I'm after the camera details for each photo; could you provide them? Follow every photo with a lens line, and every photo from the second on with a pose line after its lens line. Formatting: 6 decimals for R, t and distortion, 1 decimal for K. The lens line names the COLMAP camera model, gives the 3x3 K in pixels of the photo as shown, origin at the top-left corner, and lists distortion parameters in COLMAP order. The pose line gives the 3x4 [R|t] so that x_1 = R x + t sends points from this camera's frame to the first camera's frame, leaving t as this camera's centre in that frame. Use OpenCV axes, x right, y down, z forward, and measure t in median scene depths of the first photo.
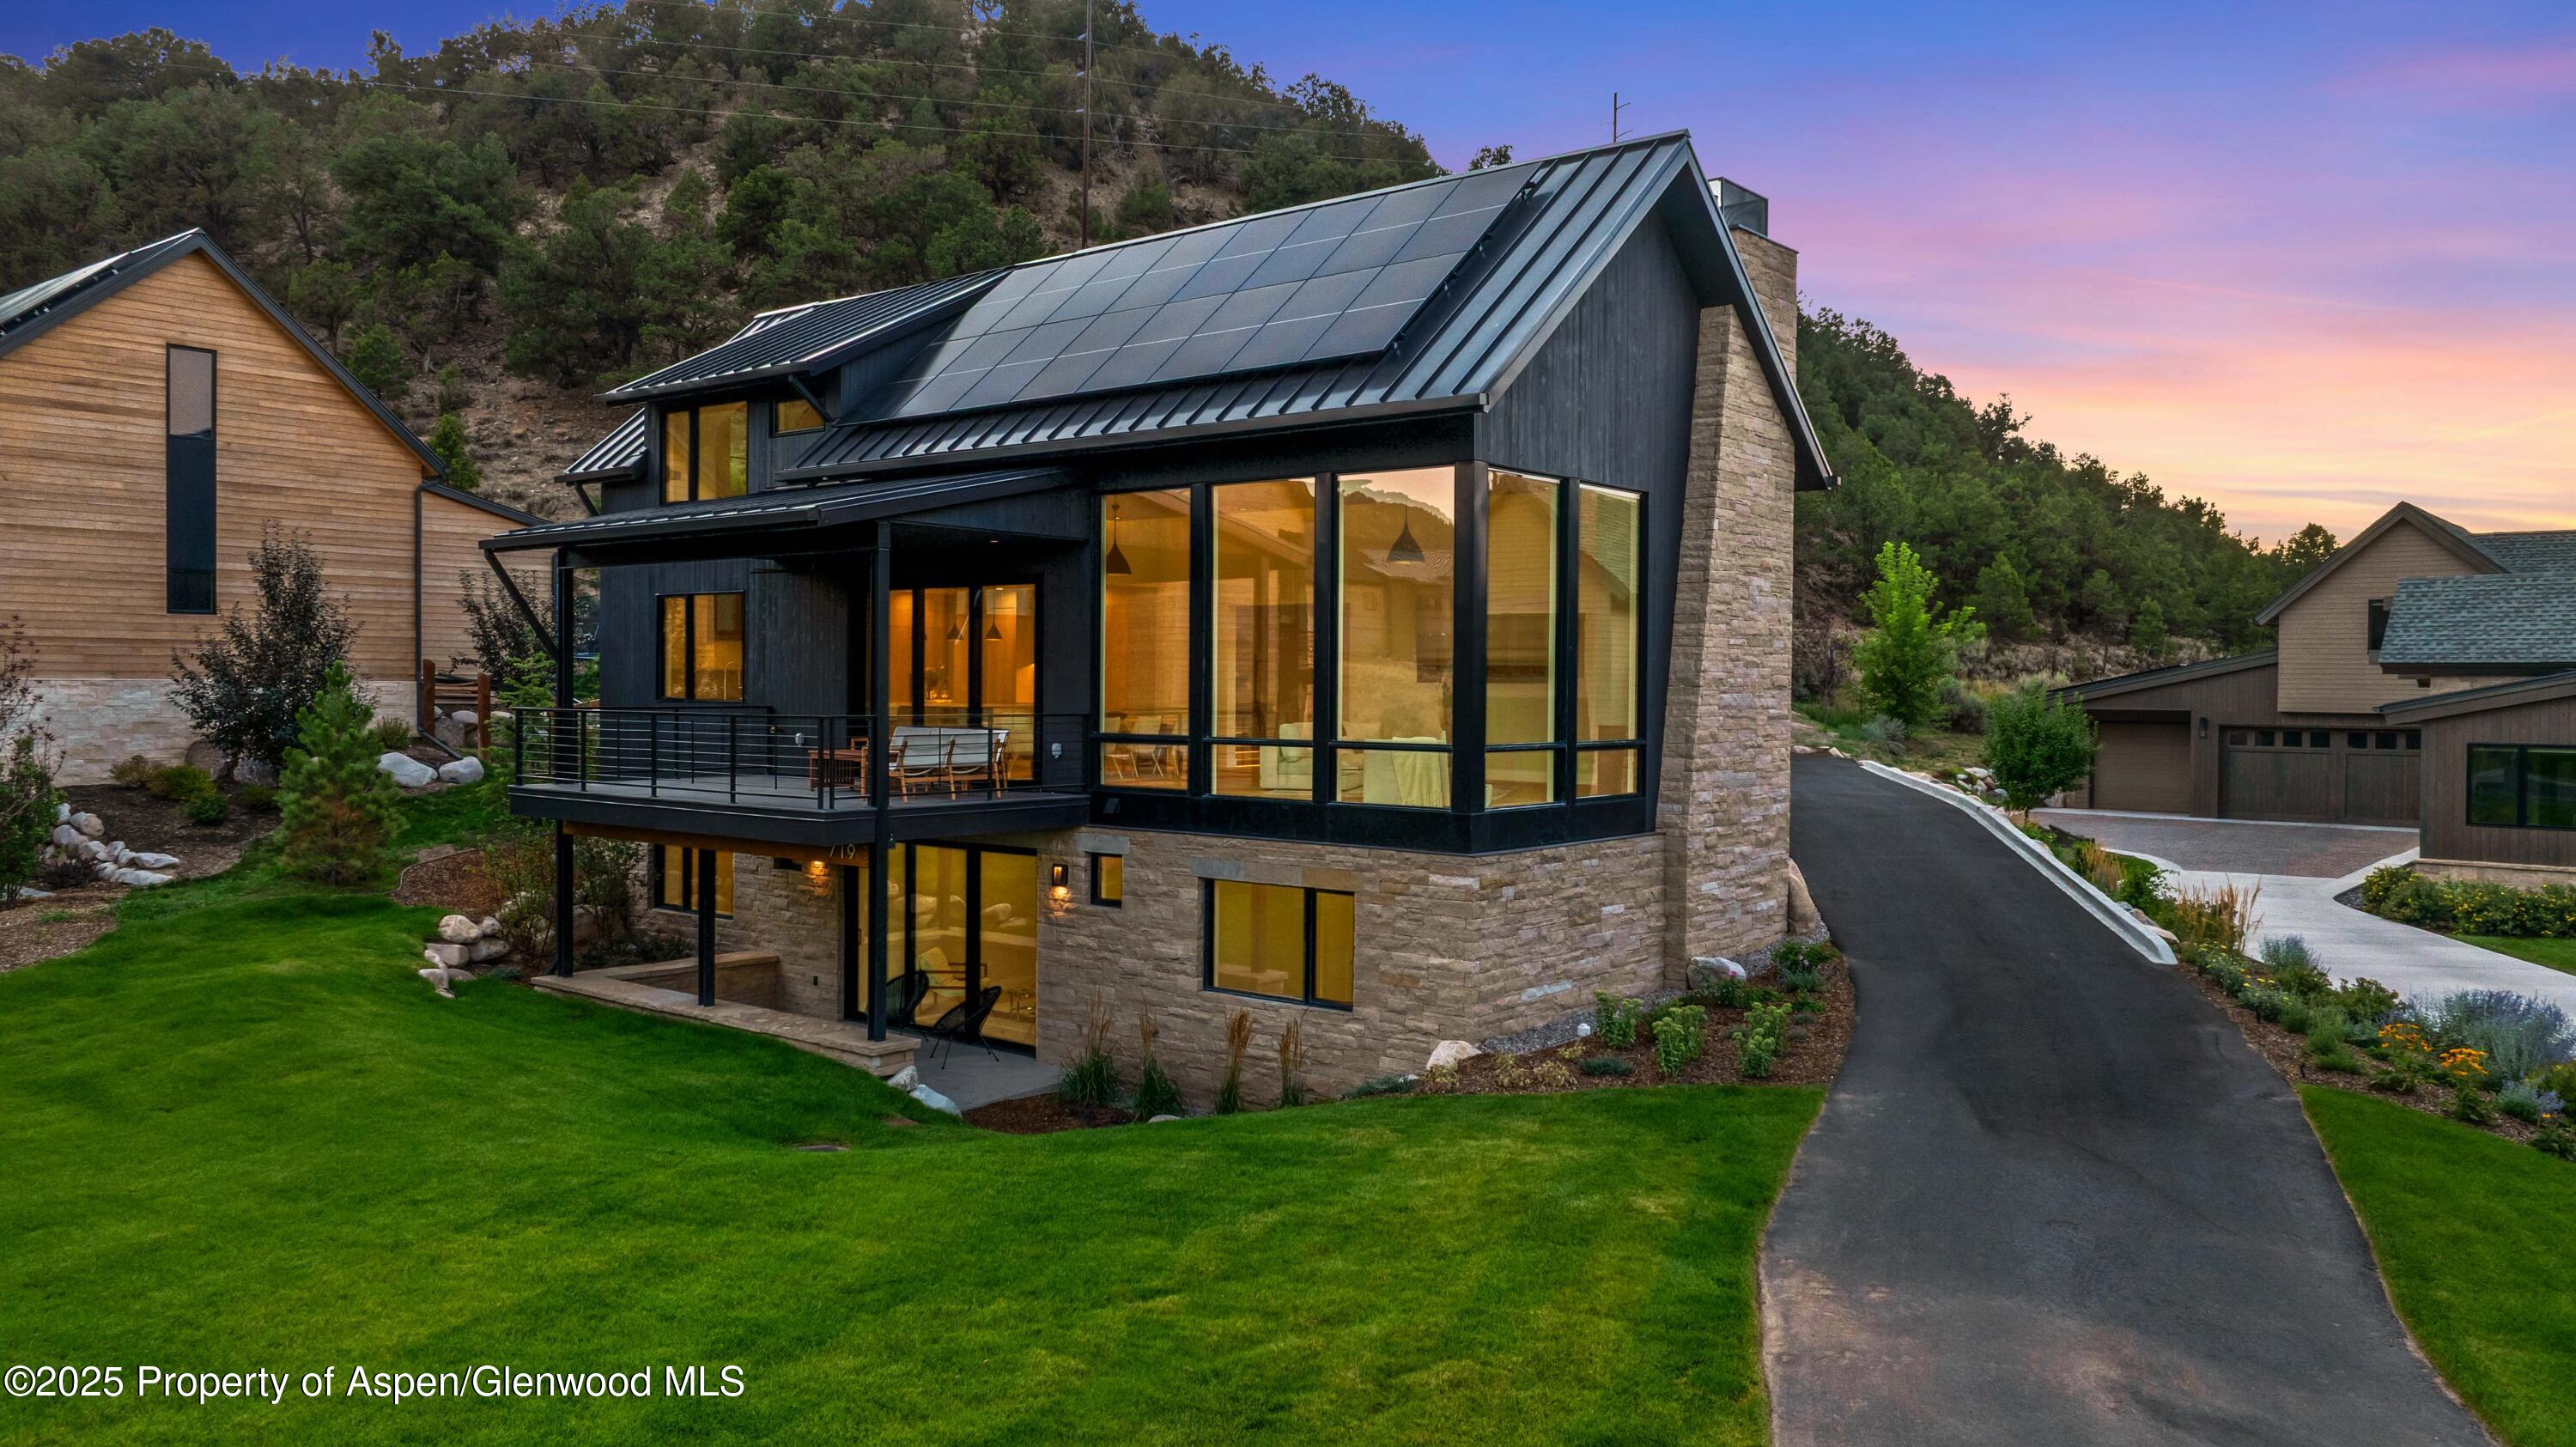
lens RADIAL K [[1863.1, 0, 1284.2], [0, 1863.1, 709.4], [0, 0, 1]] dist [-0.033378, 0.042759]
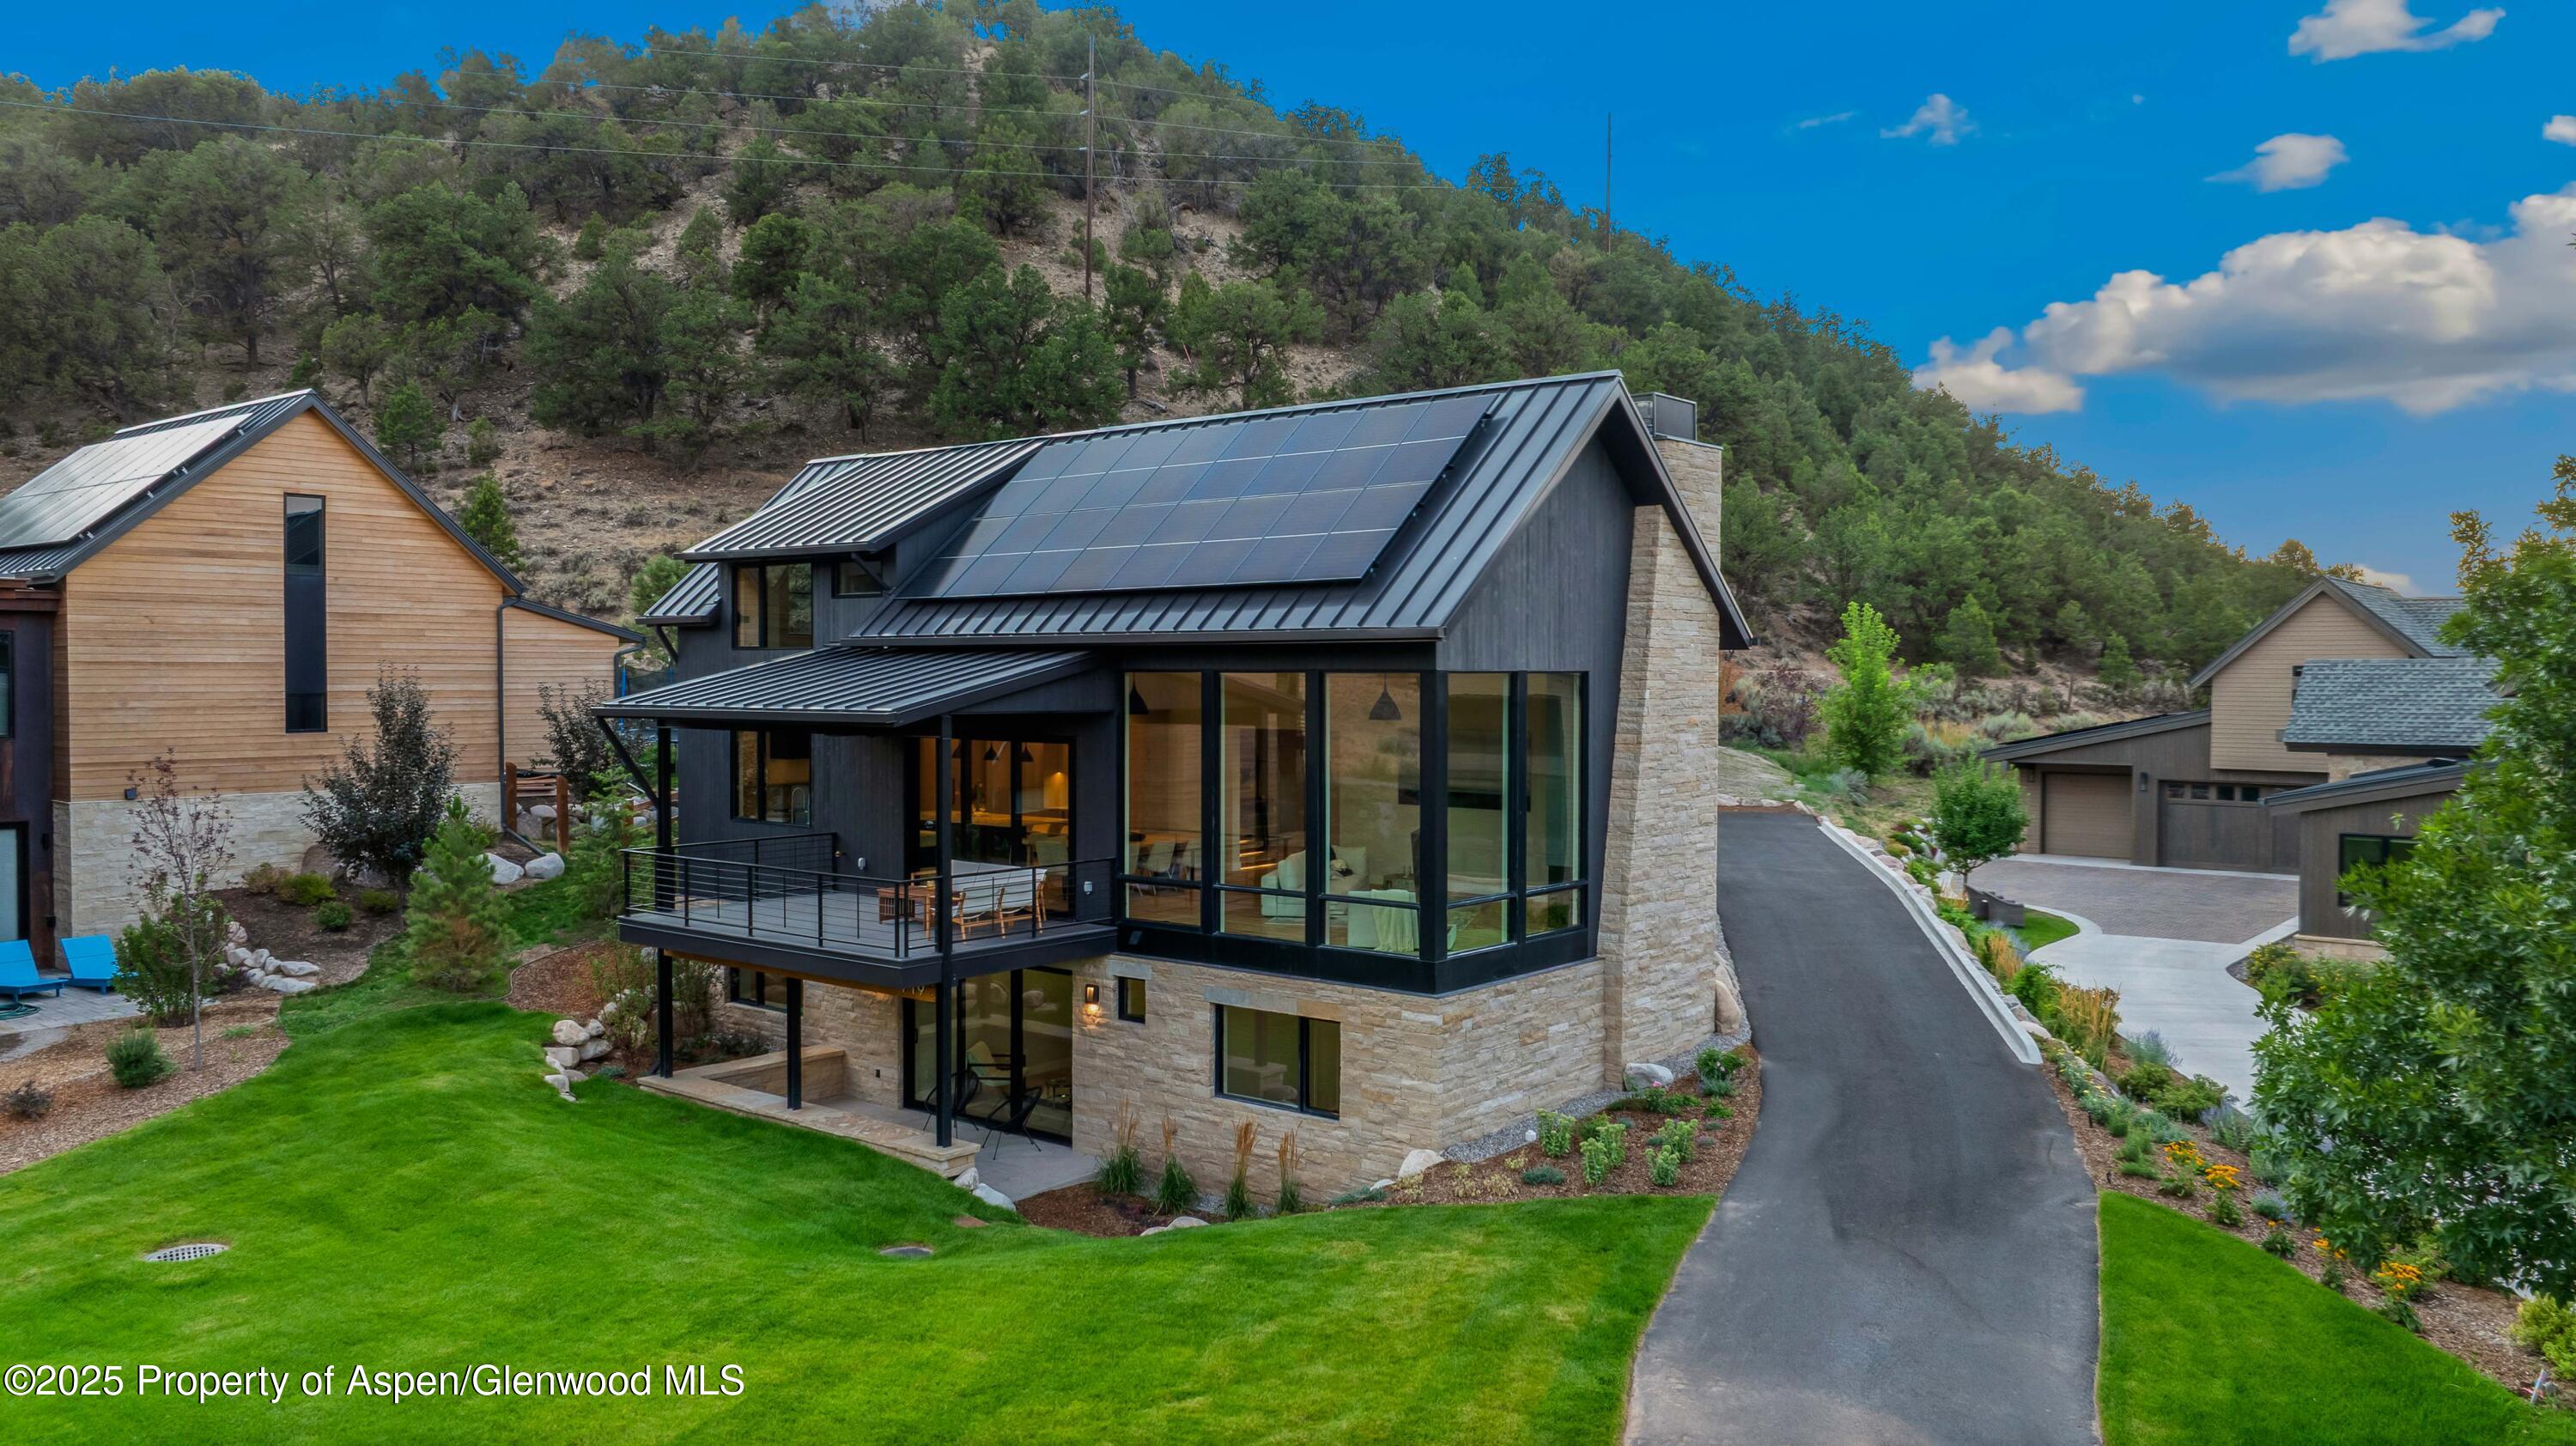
lens RADIAL K [[1875.5, 0, 1293.0], [0, 1875.5, 714.8], [0, 0, 1]] dist [-0.018738, 0.004368]
pose [[0.999978, -0.005784, 0.003104, 0.003848], [0.005757, 0.999945, 0.008797, -0.097272], [-0.003154, -0.008779, 0.999956, -0.184608]]
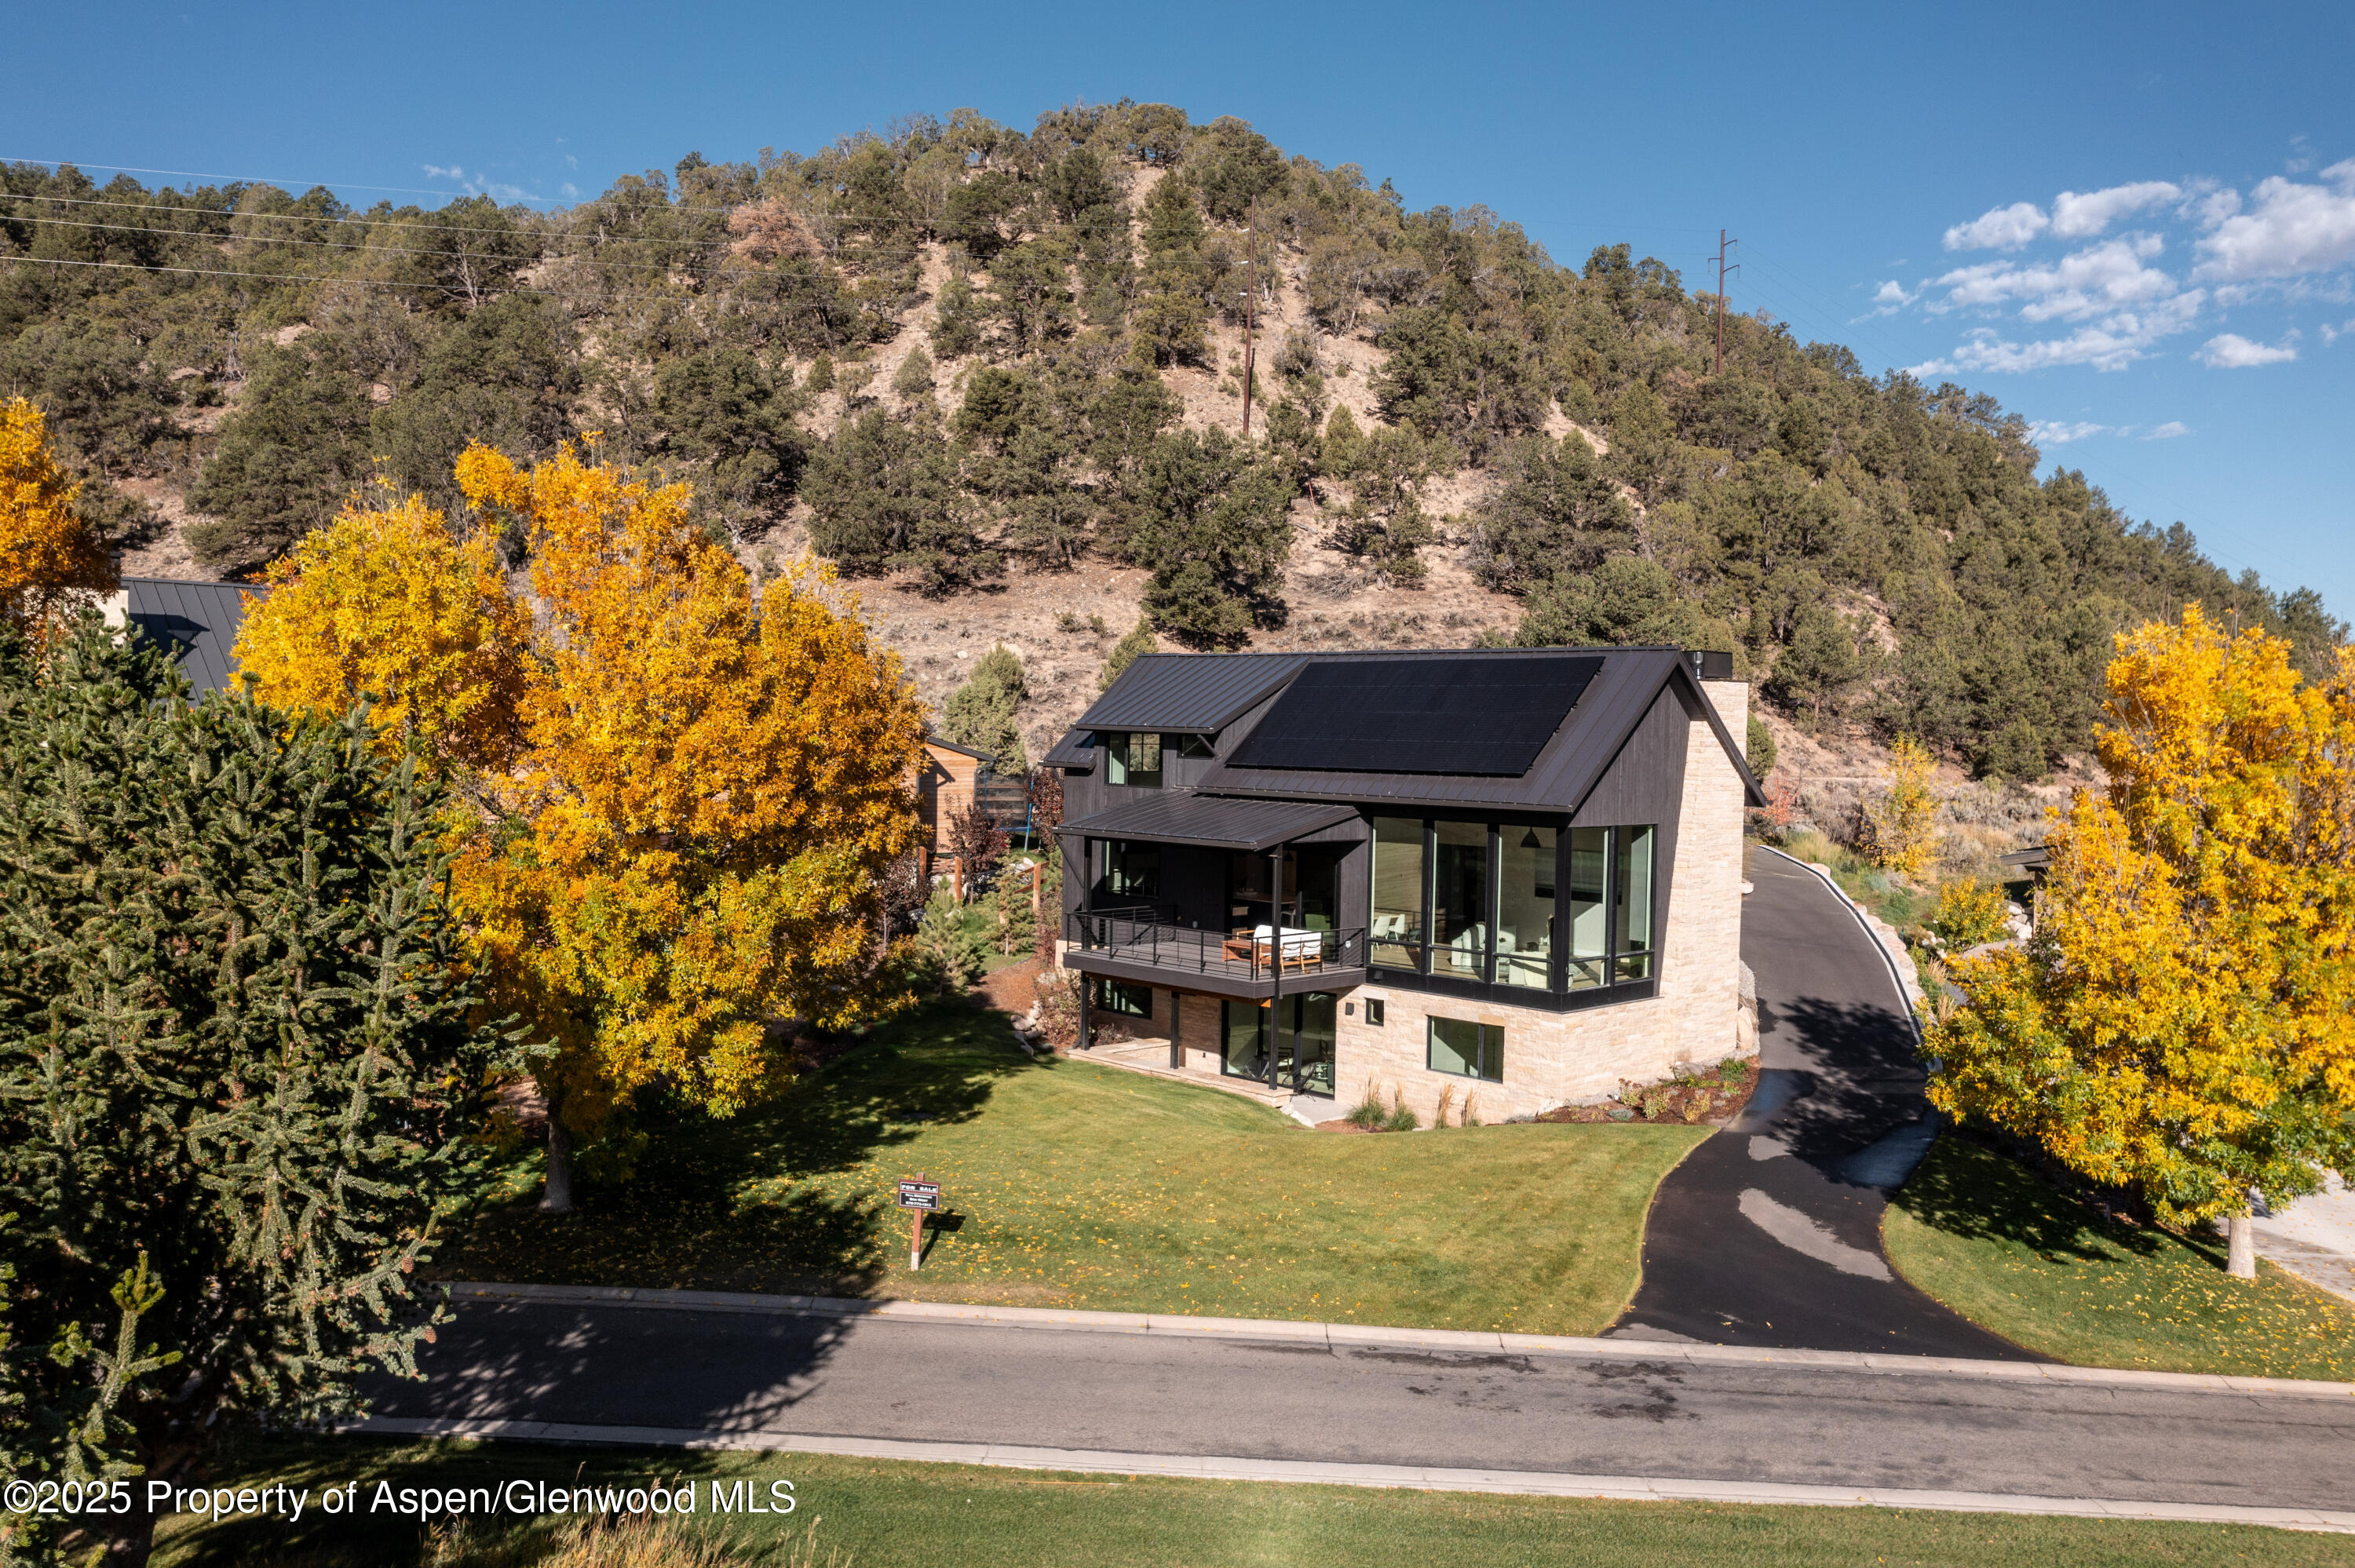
lens RADIAL K [[1875.4, 0, 1171.7], [0, 1875.4, 780.4], [0, 0, 1]] dist [-0.003745, 0.000224]
pose [[0.993272, 0.015470, -0.114771, -0.083029], [-0.013870, 0.999795, 0.014722, -0.177489], [0.114975, -0.013031, 0.993283, -0.976466]]
